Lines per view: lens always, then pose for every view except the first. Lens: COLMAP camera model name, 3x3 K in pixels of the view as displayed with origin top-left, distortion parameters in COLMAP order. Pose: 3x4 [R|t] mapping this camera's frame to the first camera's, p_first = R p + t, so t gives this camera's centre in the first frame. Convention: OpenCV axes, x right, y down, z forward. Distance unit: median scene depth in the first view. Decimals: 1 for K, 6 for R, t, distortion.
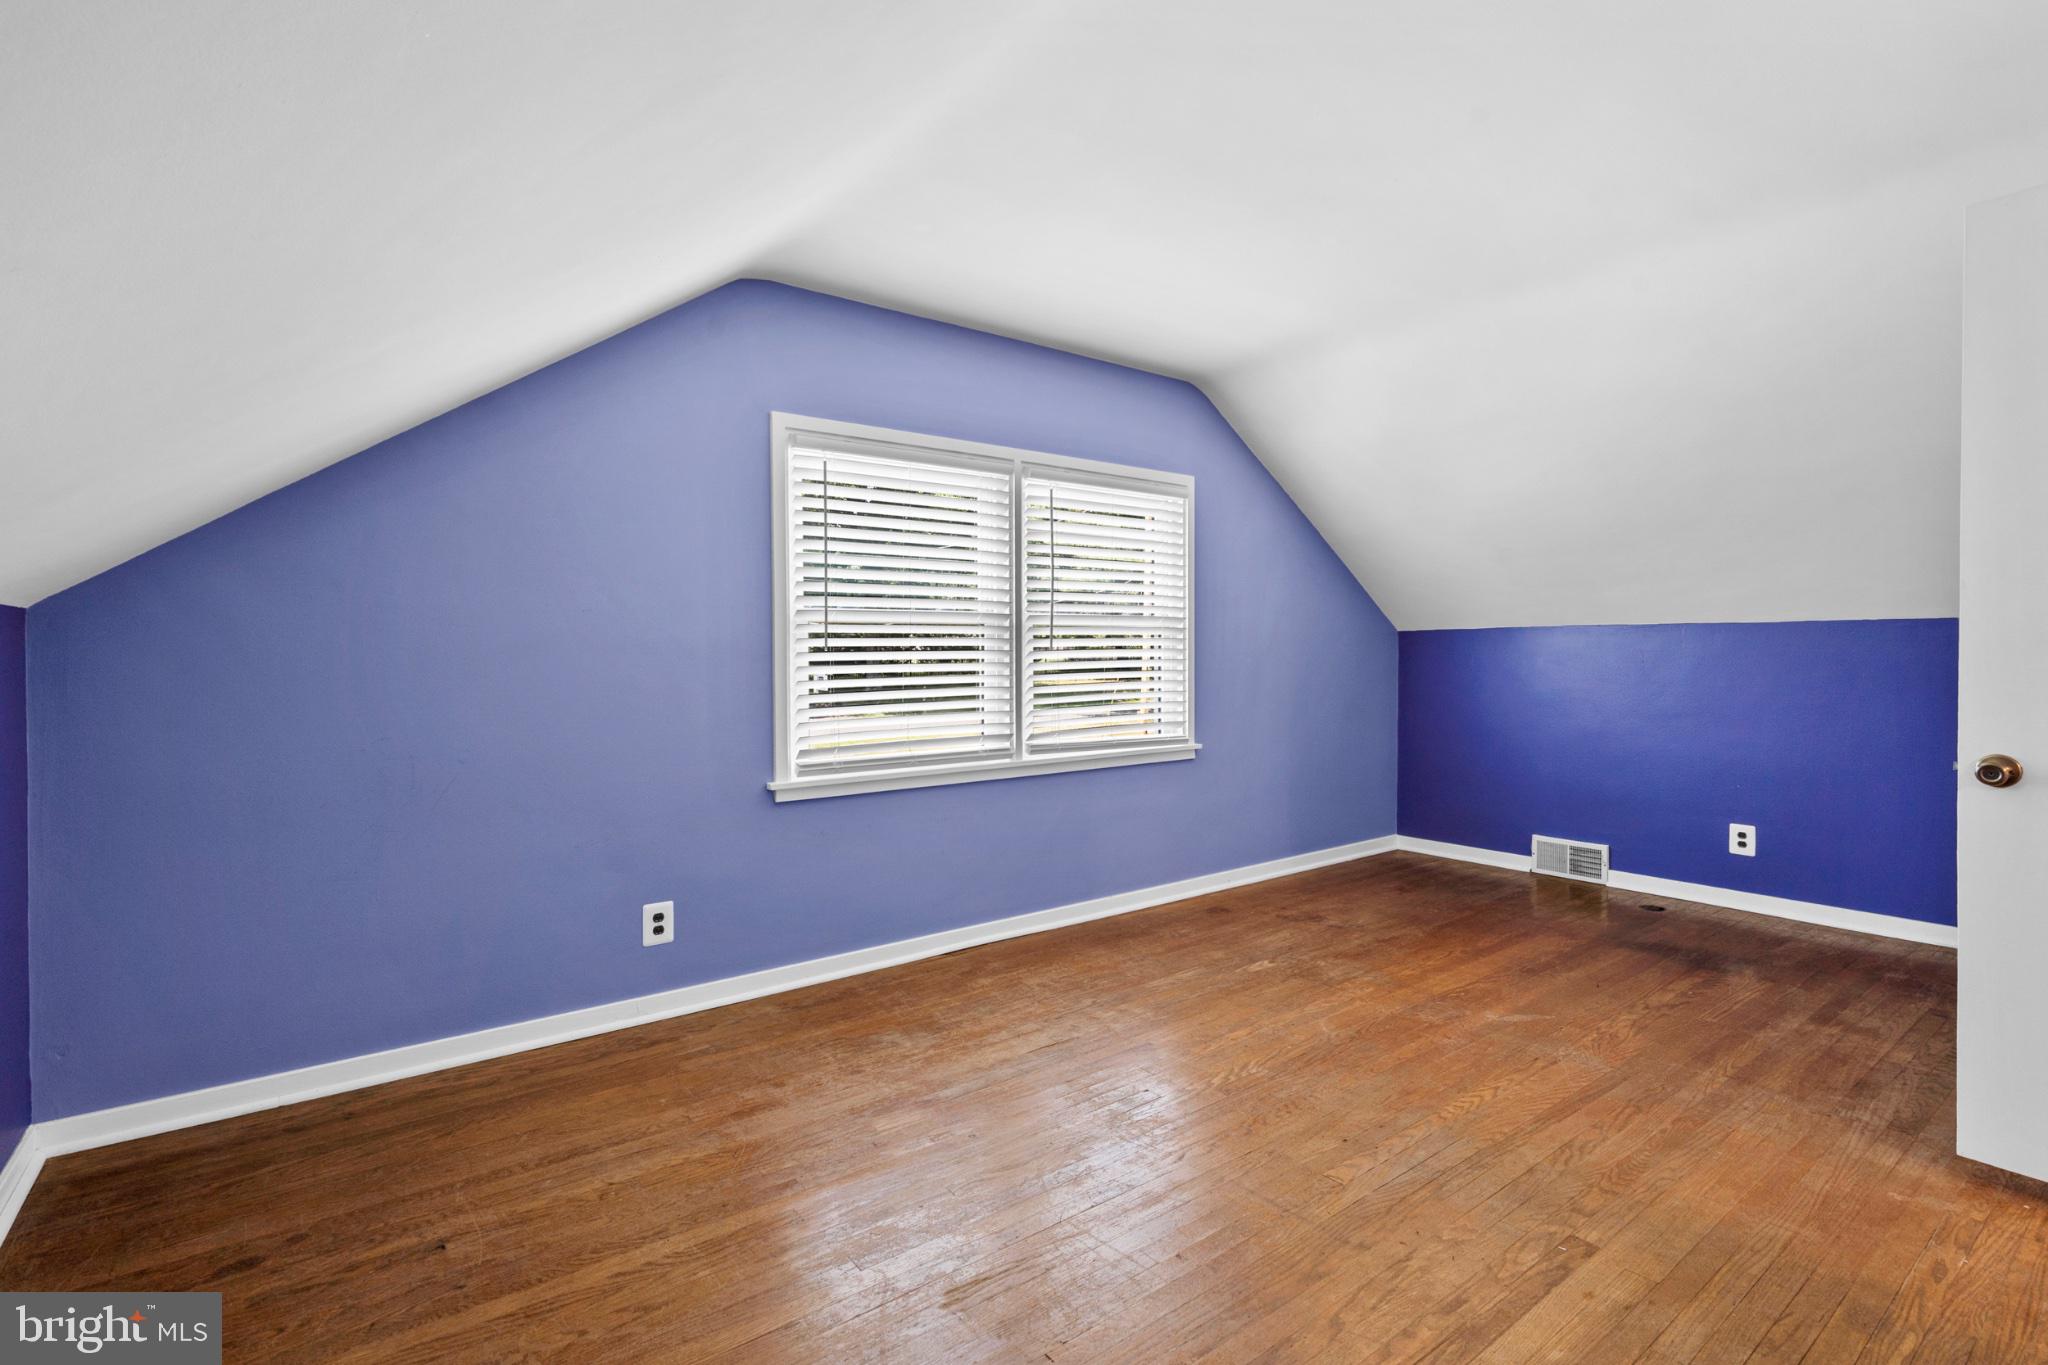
lens RADIAL K [[954.4, 0, 1020.7], [0, 954.4, 676.8], [0, 0, 1]] dist [-0.005599, 0.001951]
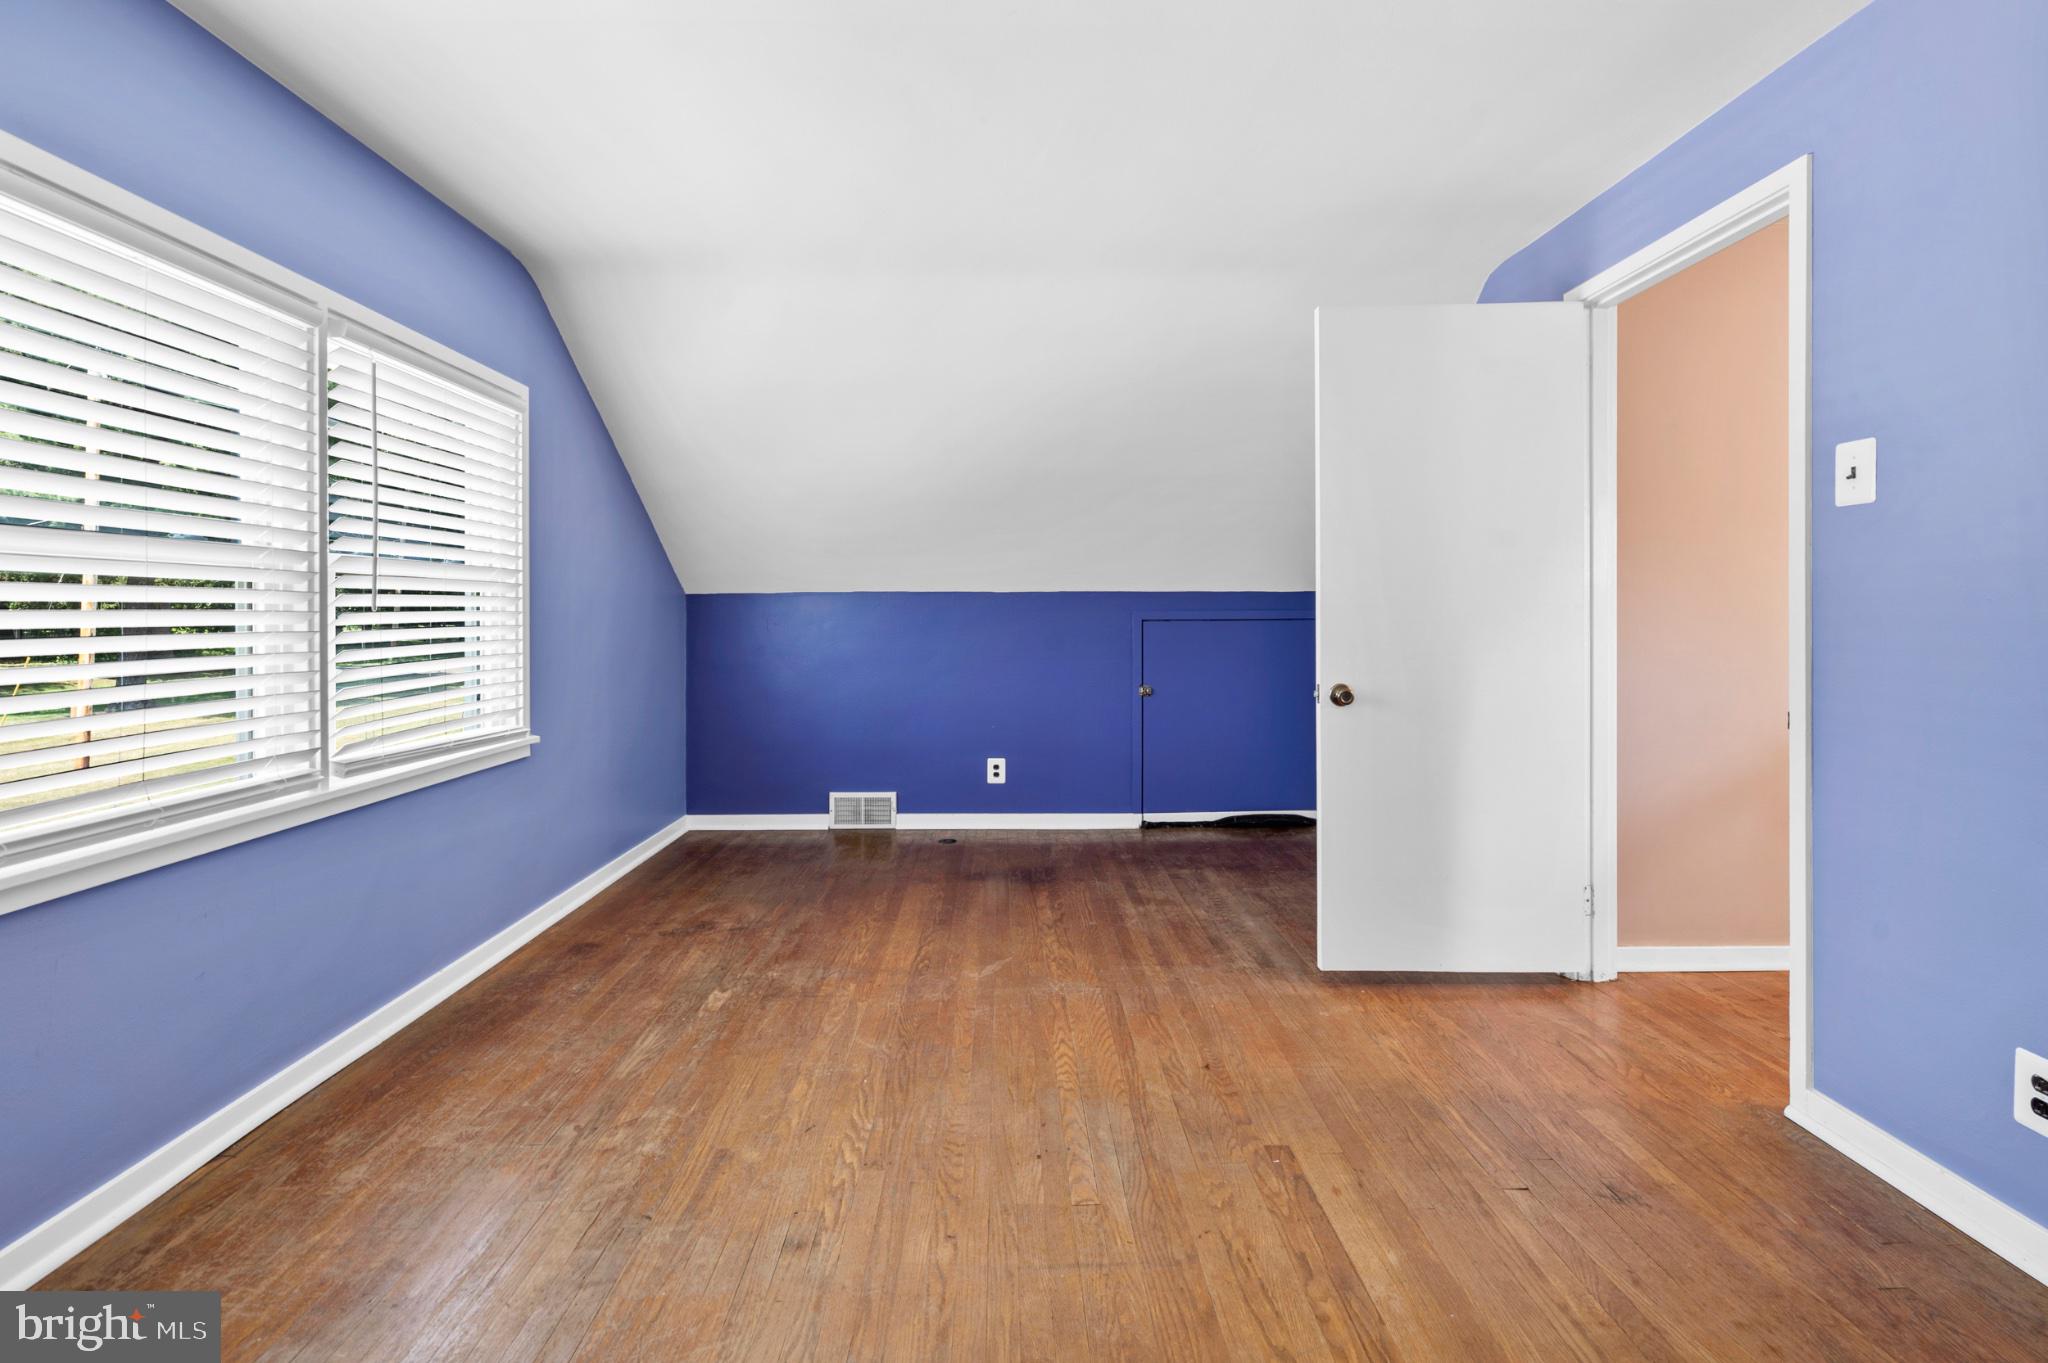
lens RADIAL K [[954.4, 0, 1017.2], [0, 954.4, 623.7], [0, 0, 1]] dist [-0.005599, 0.001951]
pose [[0.595287, -0.003528, 0.803505, -0.257340], [0.020499, 0.999732, -0.010798, -0.004965], [-0.803251, 0.022899, 0.595200, 0.307169]]
